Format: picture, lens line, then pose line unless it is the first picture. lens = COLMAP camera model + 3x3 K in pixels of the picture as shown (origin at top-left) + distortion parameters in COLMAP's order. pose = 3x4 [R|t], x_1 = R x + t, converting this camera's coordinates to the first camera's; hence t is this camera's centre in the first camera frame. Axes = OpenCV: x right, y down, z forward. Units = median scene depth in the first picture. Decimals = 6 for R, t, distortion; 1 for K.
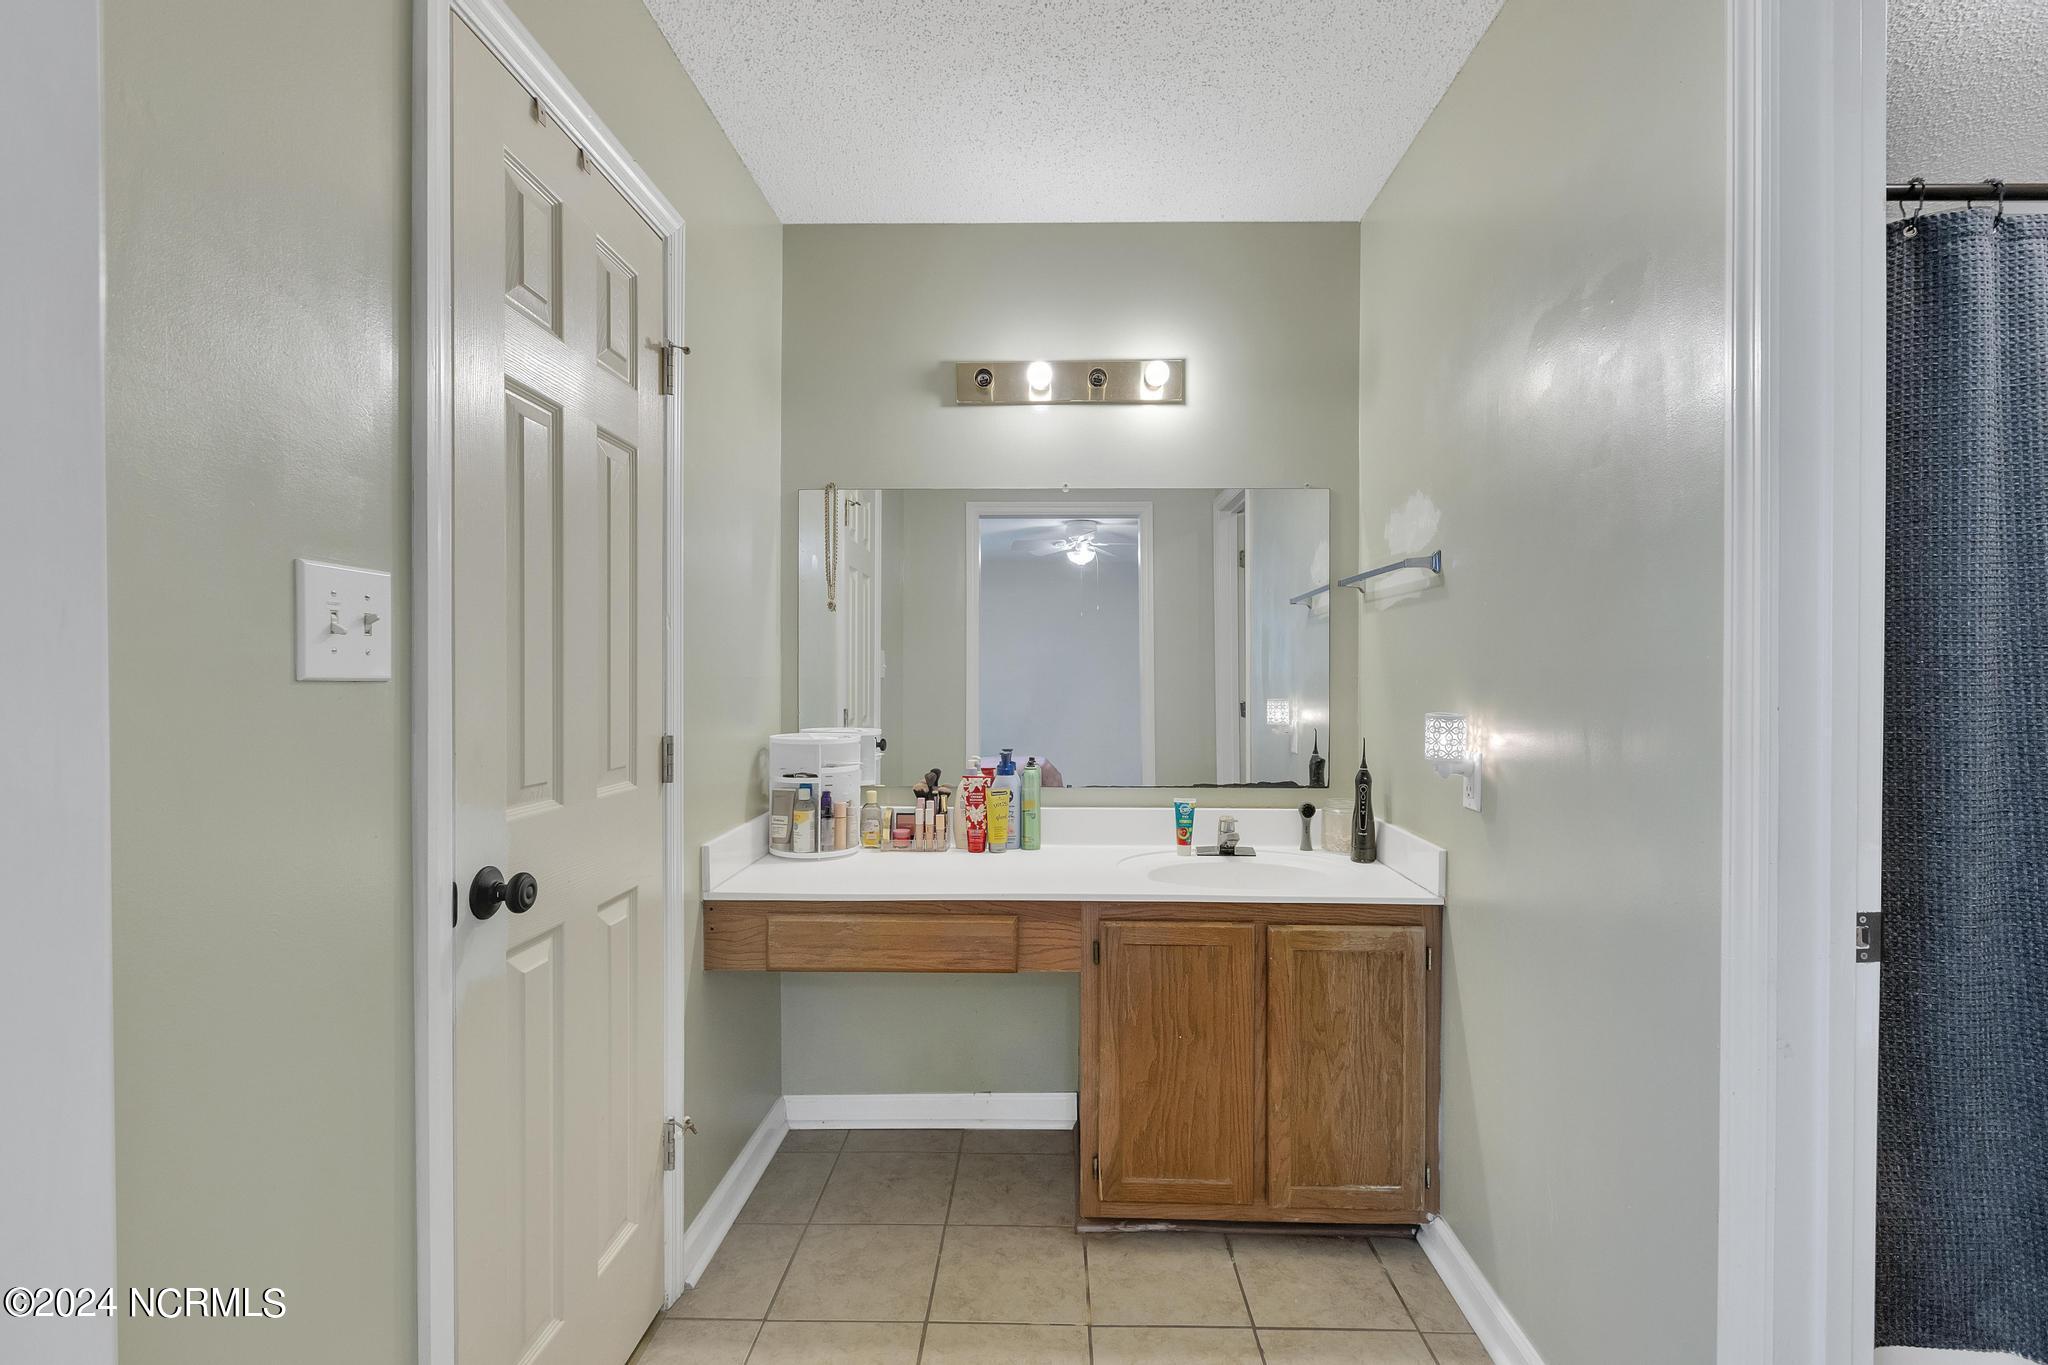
lens RADIAL K [[910.1, 0, 1048.6], [0, 910.1, 681.3], [0, 0, 1]] dist [0.001087, 0.000236]
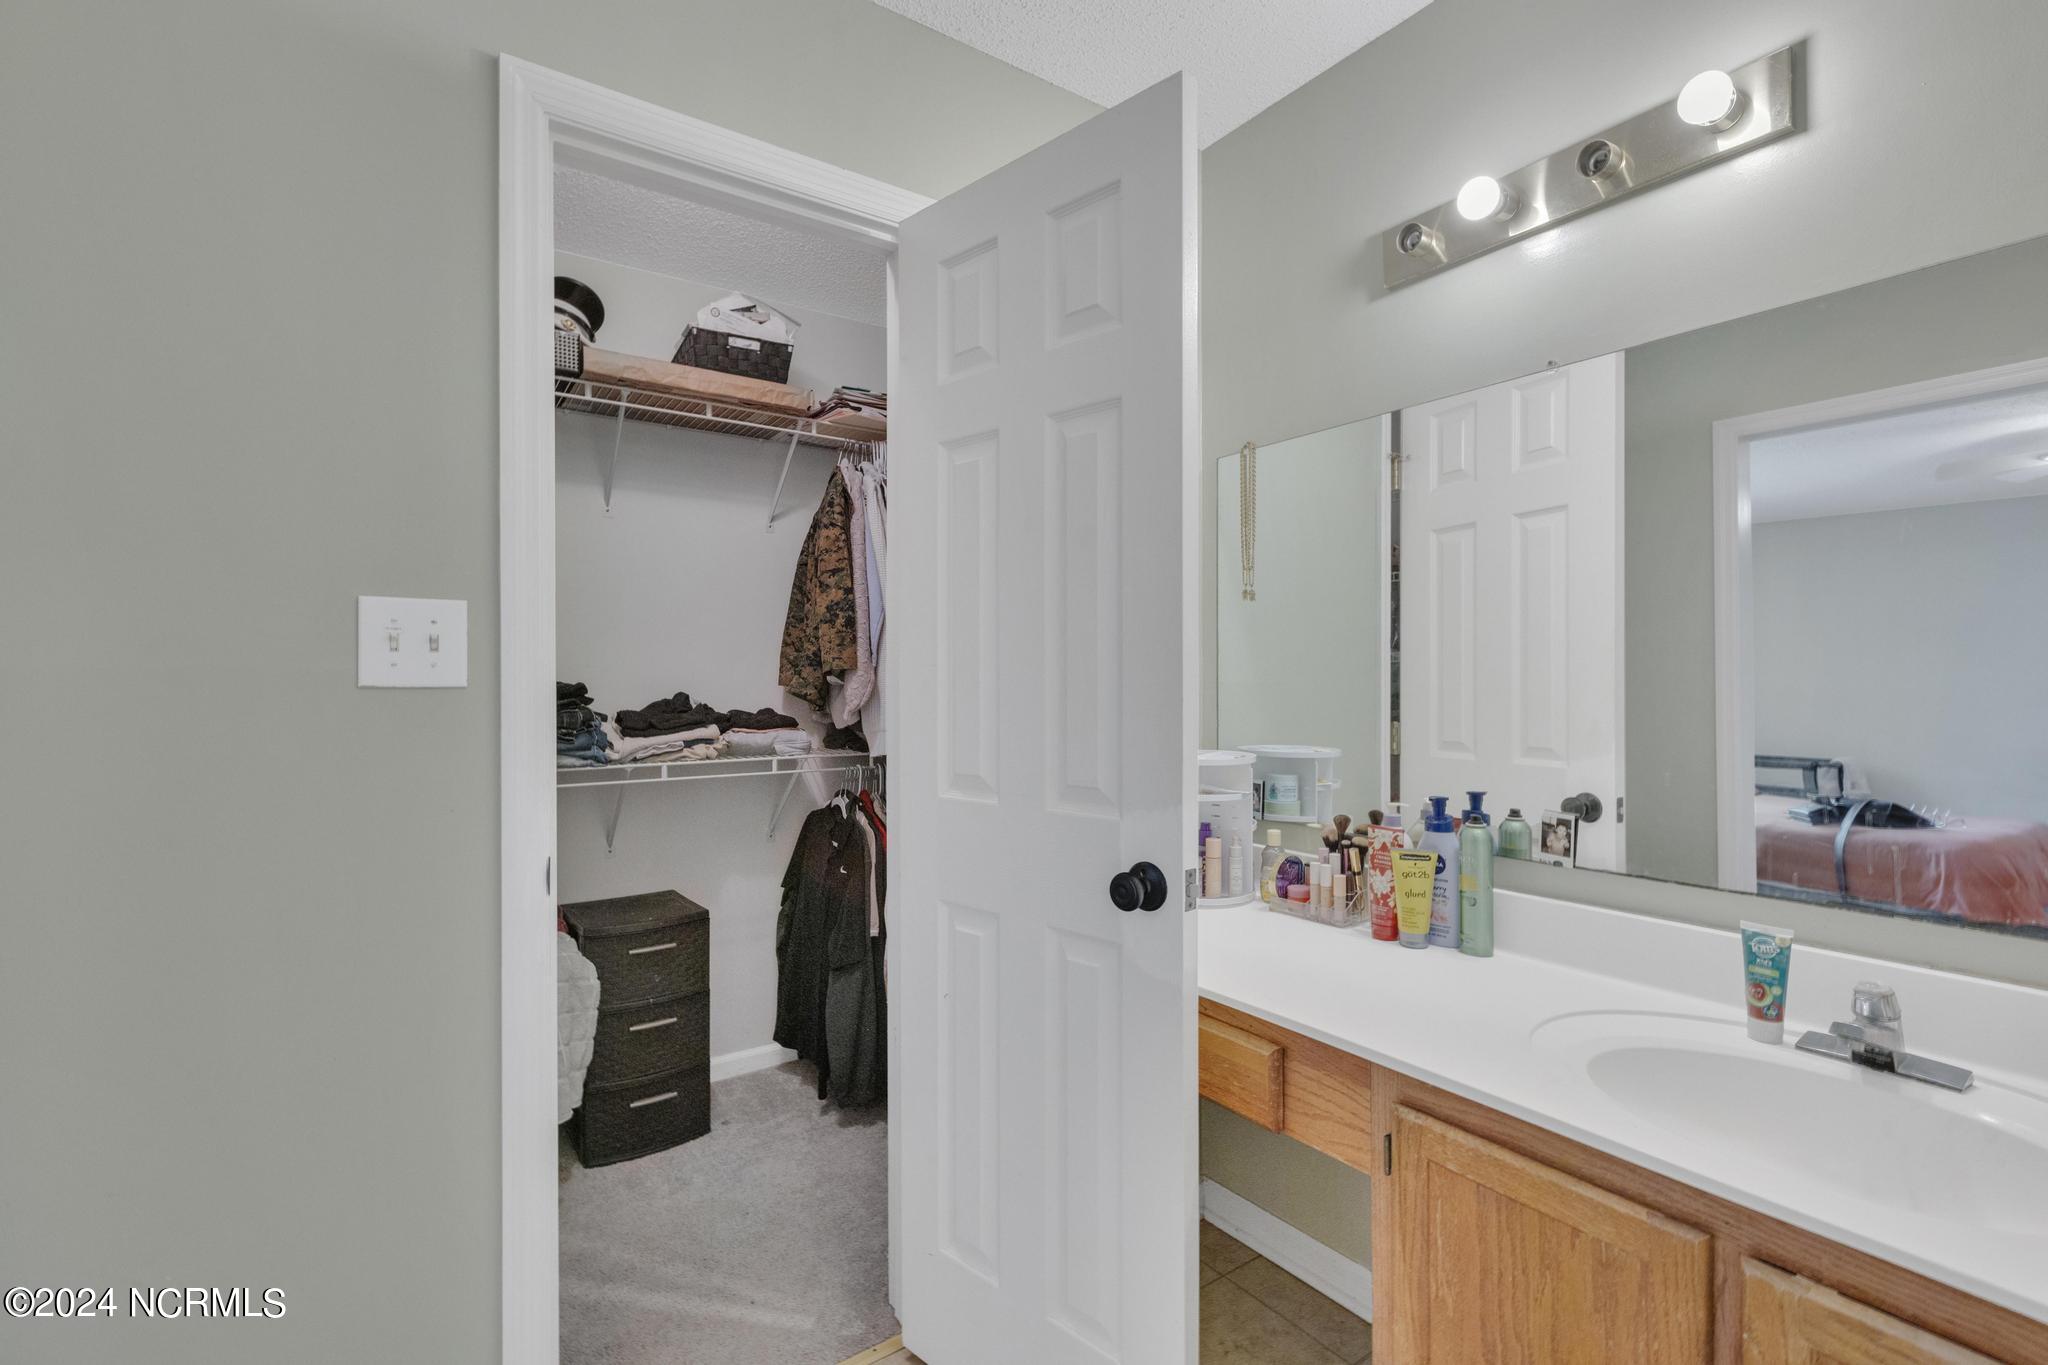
lens RADIAL K [[911.6, 0, 1028.3], [0, 911.6, 687.9], [0, 0, 1]] dist [0.009418, -0.005165]
pose [[0.586386, 0.001047, -0.810031, 0.328746], [-0.000287, 0.999999, 0.001085, -0.001278], [0.810032, -0.000404, 0.586386, 0.393737]]
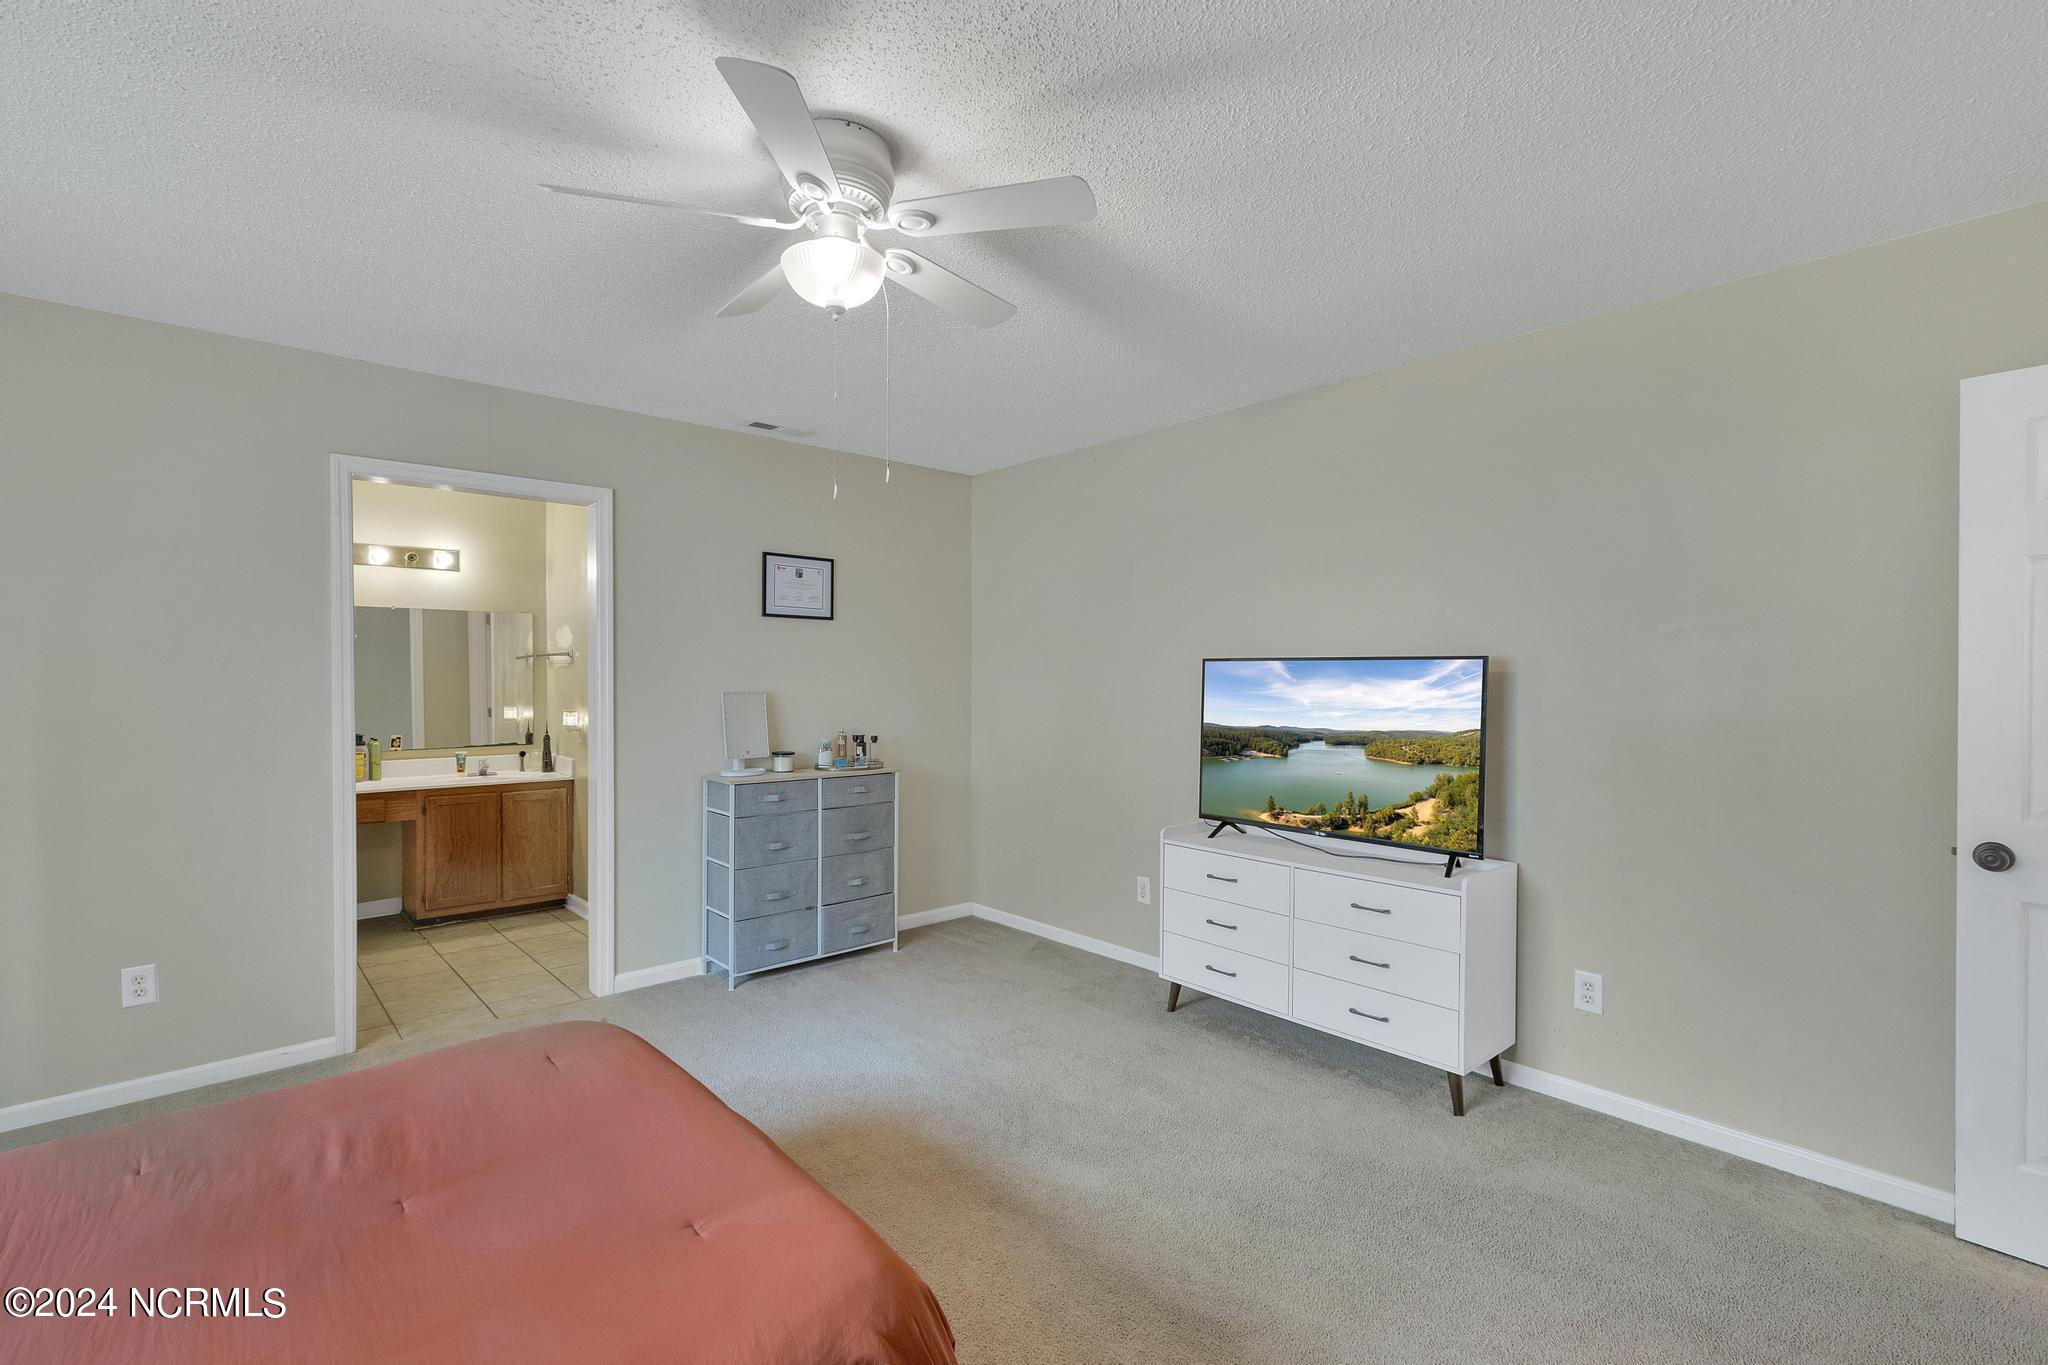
lens RADIAL K [[858.9, 0, 995.2], [0, 858.9, 686.1], [0, 0, 1]] dist [-0.000164, -0.000004]
pose [[0.737975, -0.007521, 0.674786, -0.314359], [0.006616, 0.999970, 0.003910, -0.032699], [-0.674796, 0.001579, 0.738003, -1.486263]]
